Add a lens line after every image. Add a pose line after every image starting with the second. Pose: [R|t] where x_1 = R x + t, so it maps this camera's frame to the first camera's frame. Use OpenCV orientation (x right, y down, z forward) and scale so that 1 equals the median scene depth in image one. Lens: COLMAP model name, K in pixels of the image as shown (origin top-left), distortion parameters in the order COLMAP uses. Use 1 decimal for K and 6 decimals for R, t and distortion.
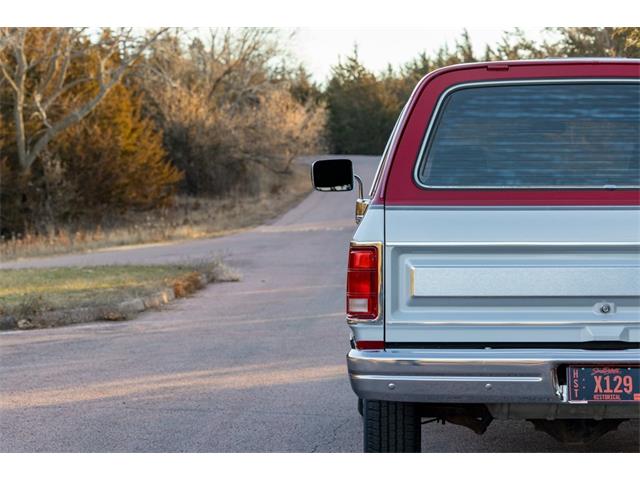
lens RADIAL K [[1770.3, 0, 320.0], [0, 1770.3, 240.0], [0, 0, 1]] dist [-0.064286, 0.331616]
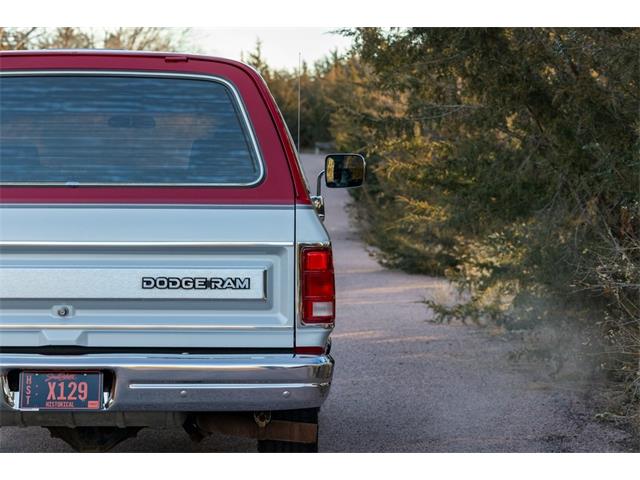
lens RADIAL K [[1770.3, 0, 320.0], [0, 1770.3, 240.0], [0, 0, 1]] dist [-0.064286, 0.331616]
pose [[0.999821, 0.004854, 0.018296, 0.282246], [-0.004871, 0.999988, 0.000905, -0.001308], [-0.018291, -0.000994, 0.999832, 0.043916]]
